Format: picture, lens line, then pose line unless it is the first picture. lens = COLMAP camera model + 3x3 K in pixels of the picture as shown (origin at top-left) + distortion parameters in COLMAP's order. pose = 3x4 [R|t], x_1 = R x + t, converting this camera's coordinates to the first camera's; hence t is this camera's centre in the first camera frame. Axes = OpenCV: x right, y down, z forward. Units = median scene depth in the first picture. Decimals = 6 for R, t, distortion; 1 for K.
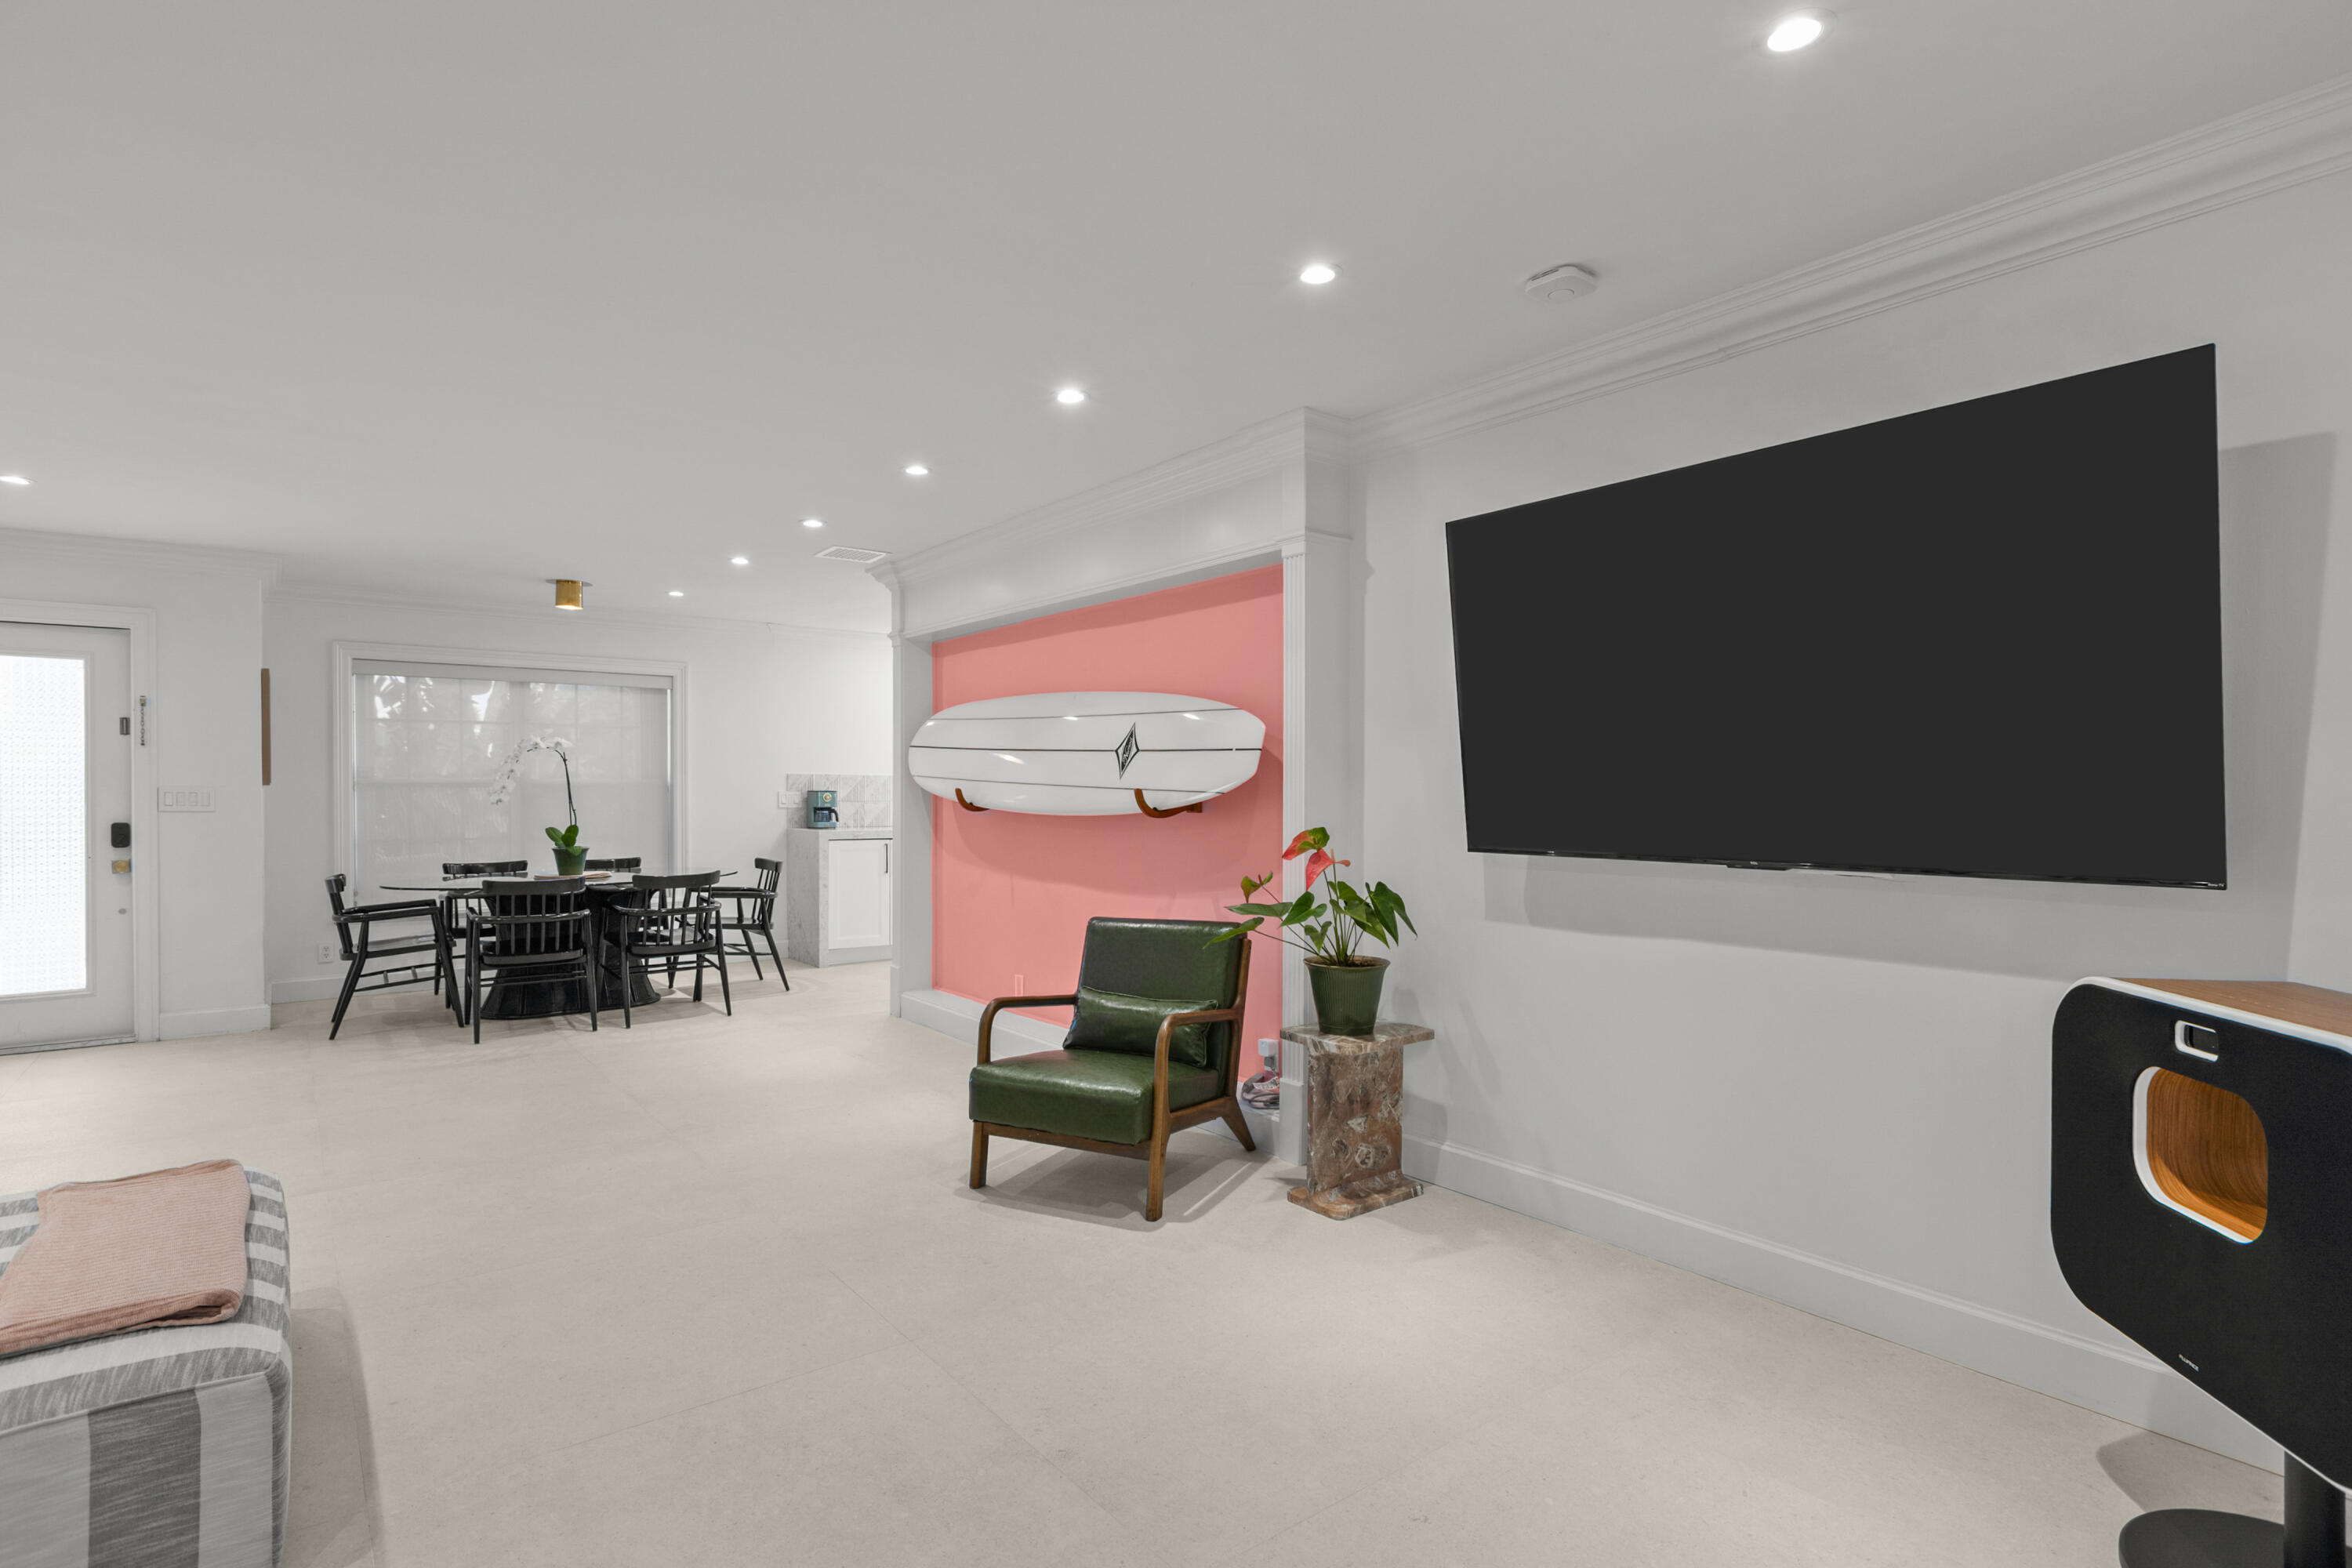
lens RADIAL K [[1179.5, 0, 1192.8], [0, 1179.5, 804.9], [0, 0, 1]] dist [0.002632, -0.000498]
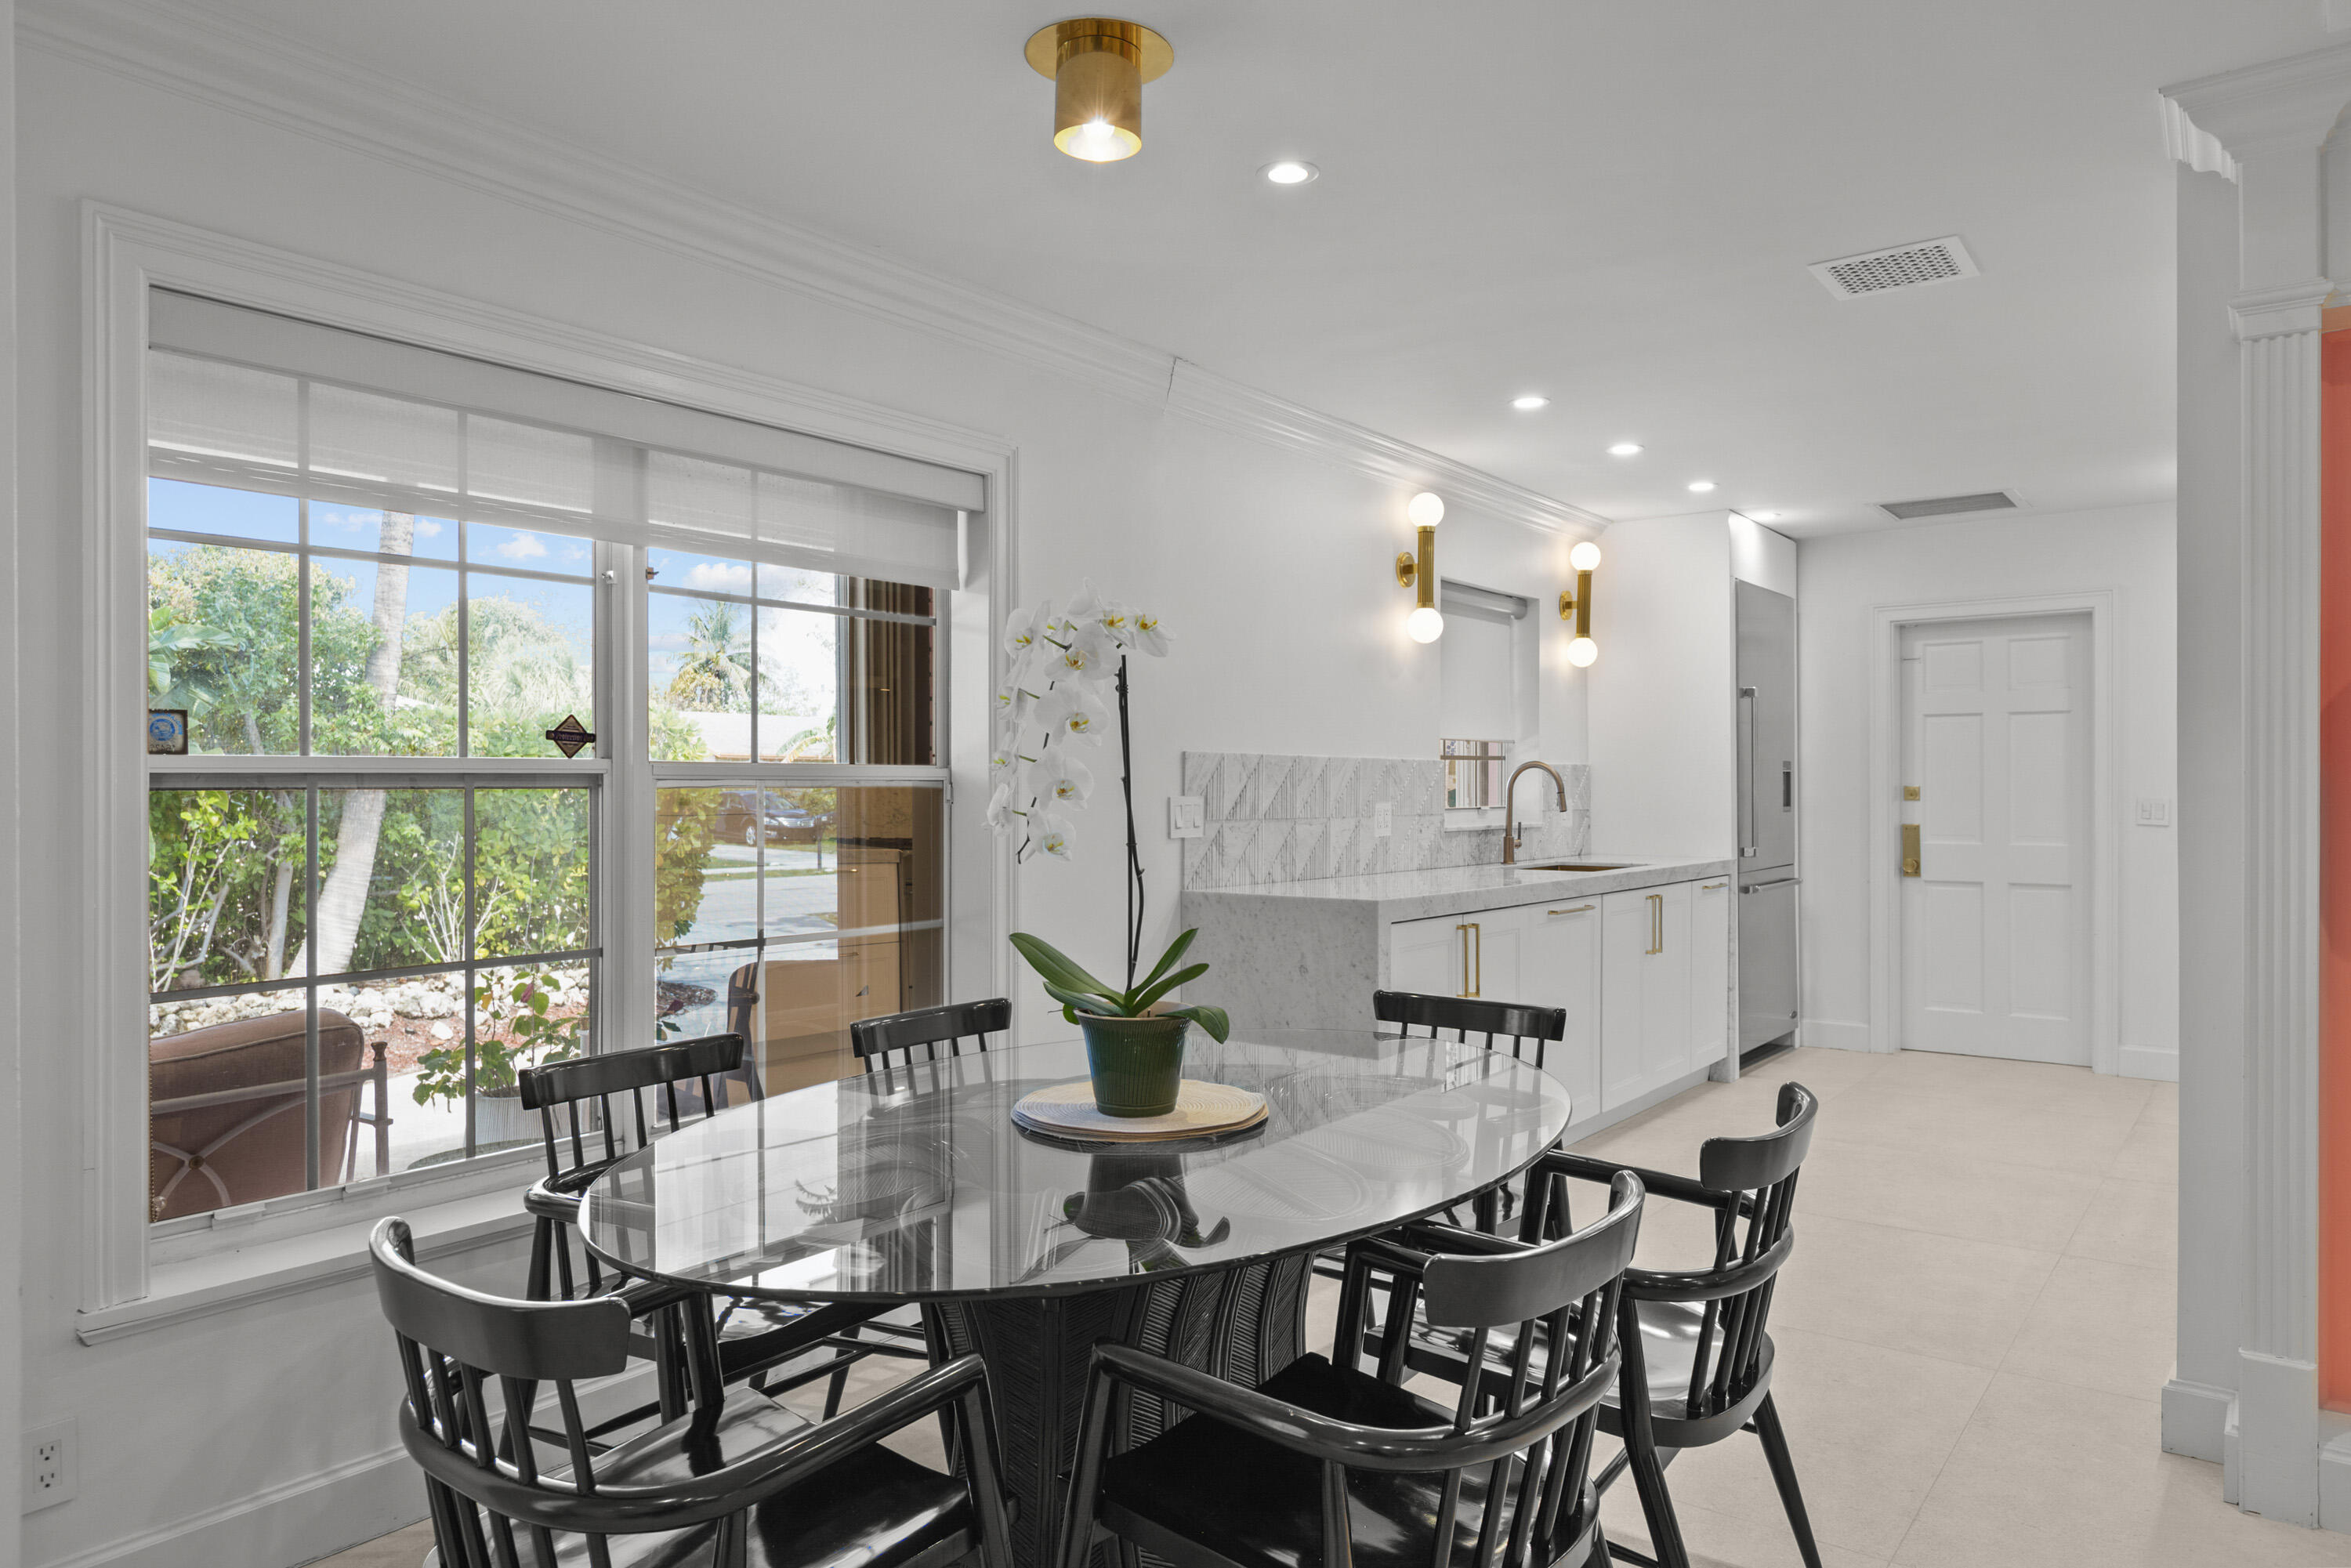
lens RADIAL K [[1510.6, 0, 1175.5], [0, 1510.6, 784.0], [0, 0, 1]] dist [-0.002115, -0.004982]
pose [[0.971178, 0.000013, 0.238354, -0.686799], [0.002755, 0.999933, -0.011279, -0.013774], [-0.238338, 0.011611, 0.971113, 0.753790]]
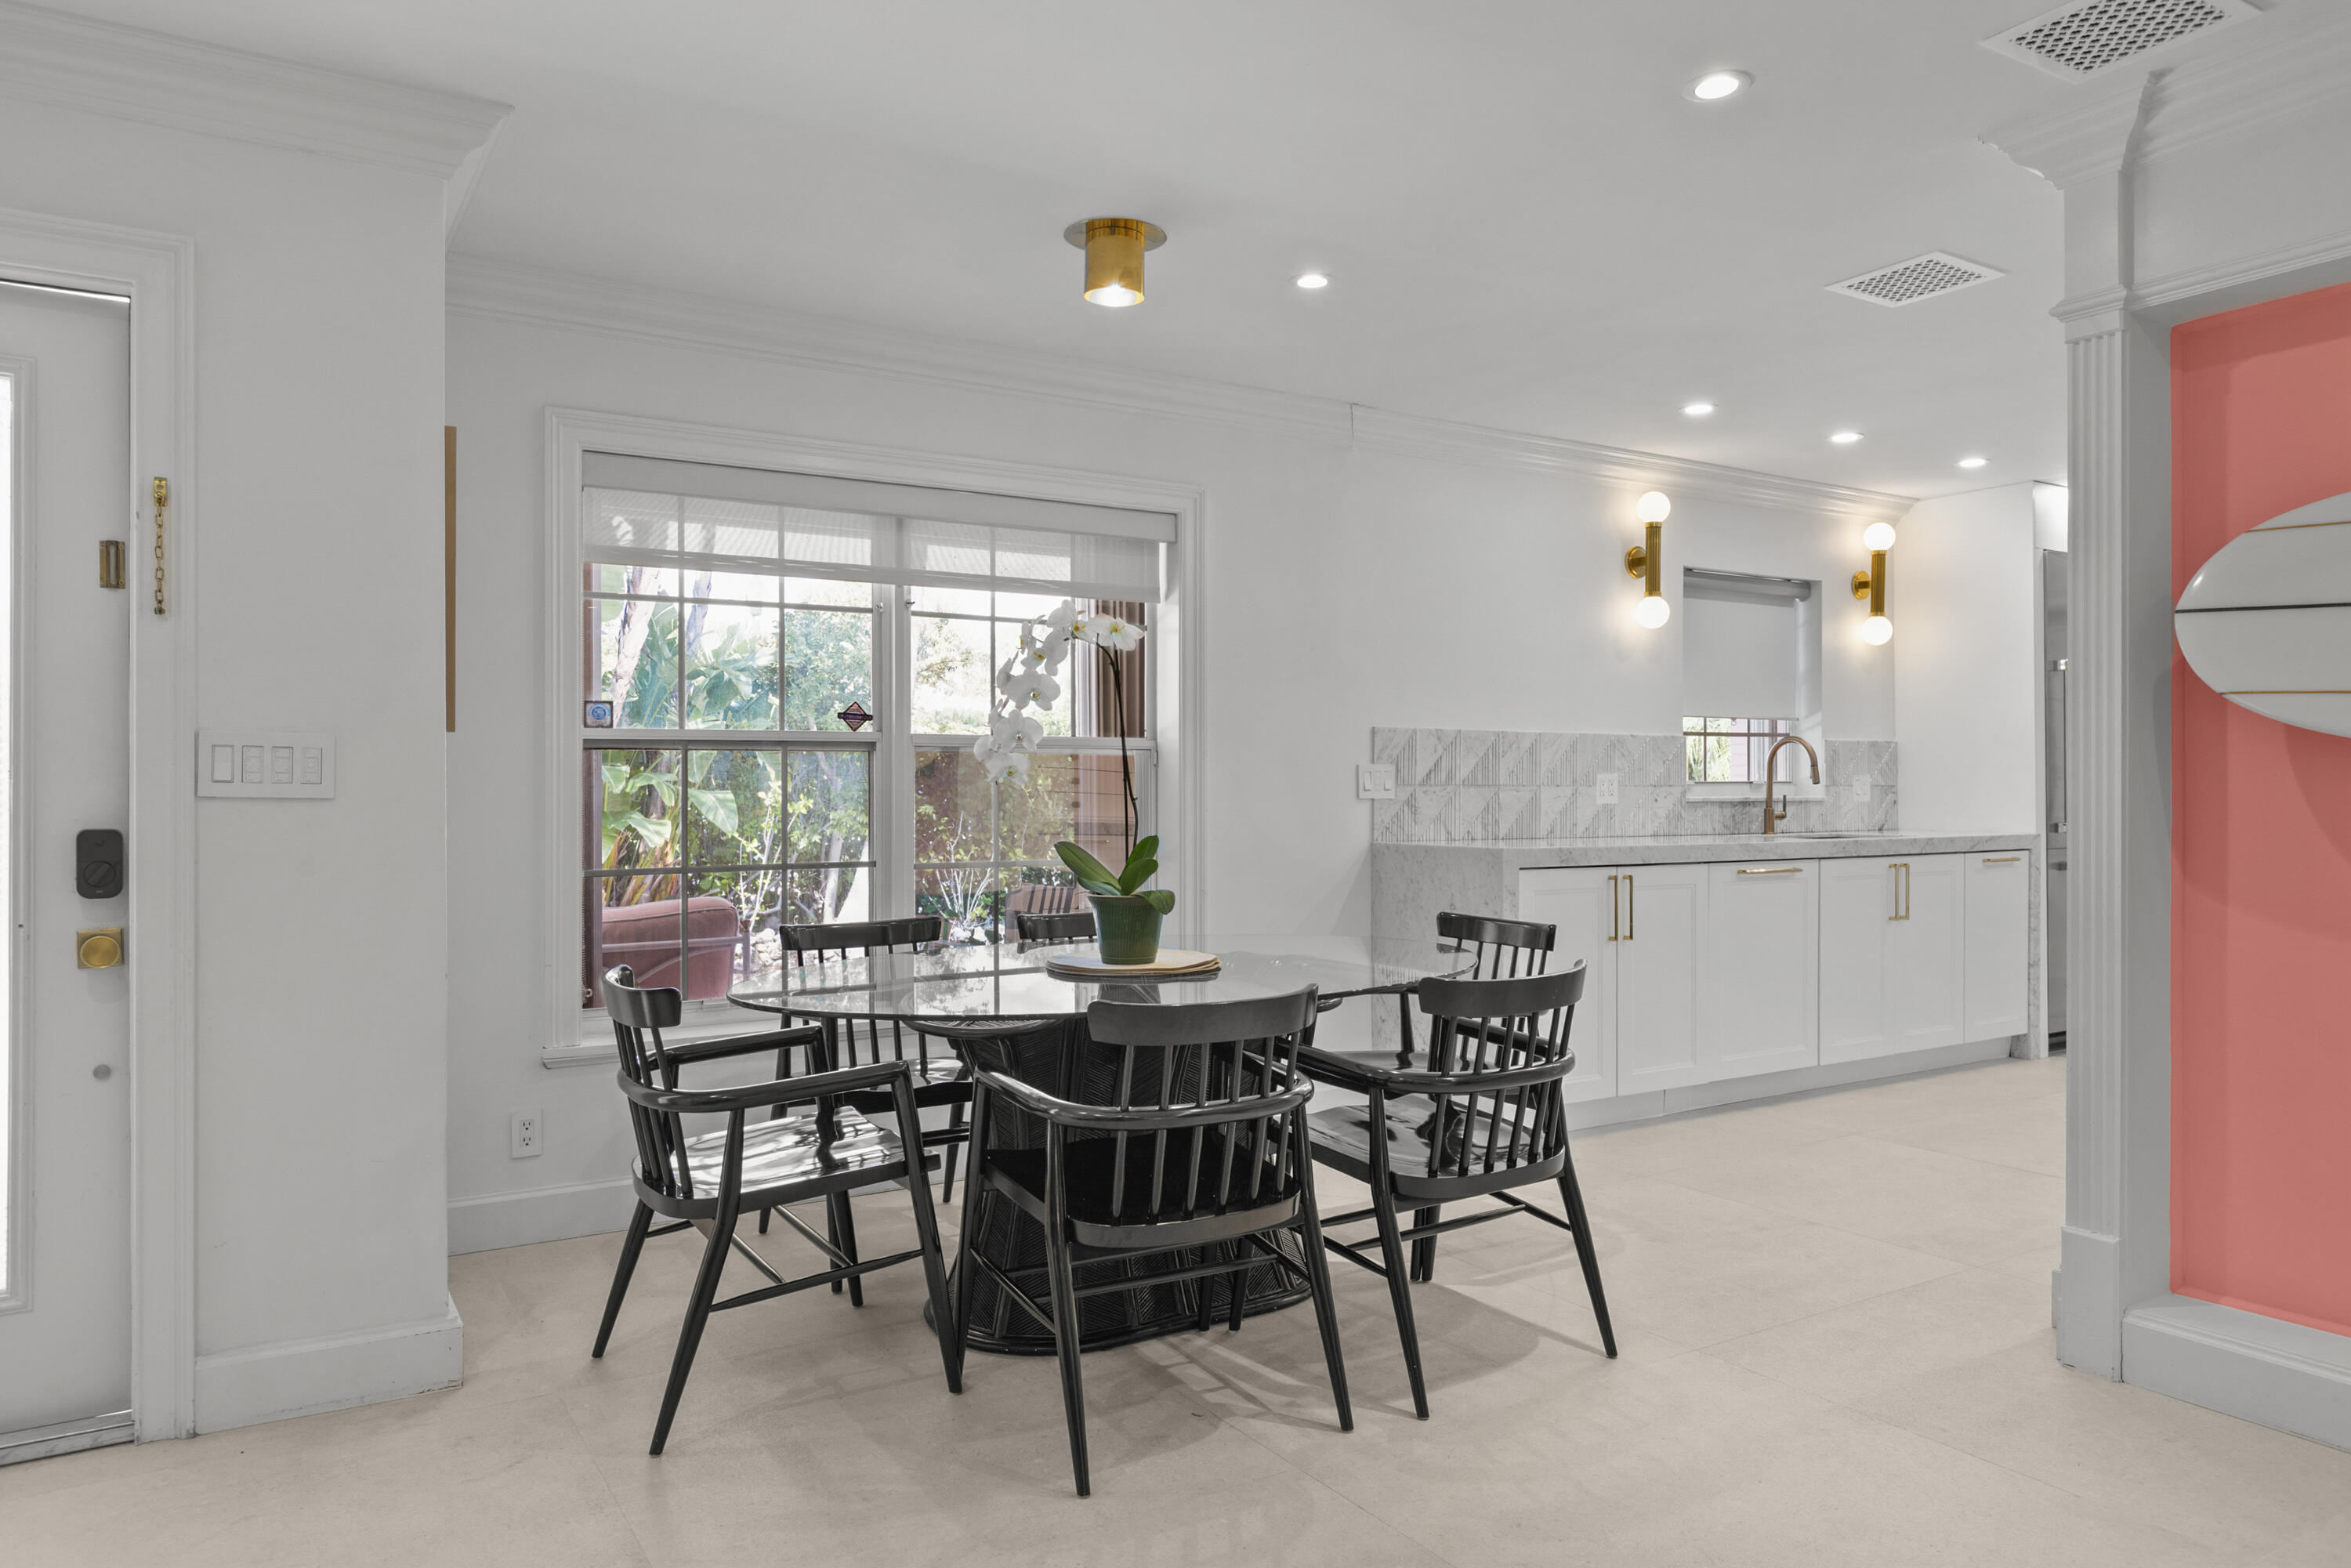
lens RADIAL K [[1510.6, 0, 1175.5], [0, 1510.6, 784.0], [0, 0, 1]] dist [-0.002115, -0.004982]
pose [[0.992644, -0.000597, -0.121066, -0.513943], [-0.000712, 0.999942, -0.010770, 0.005470], [0.121065, 0.010777, 0.992586, 0.569817]]
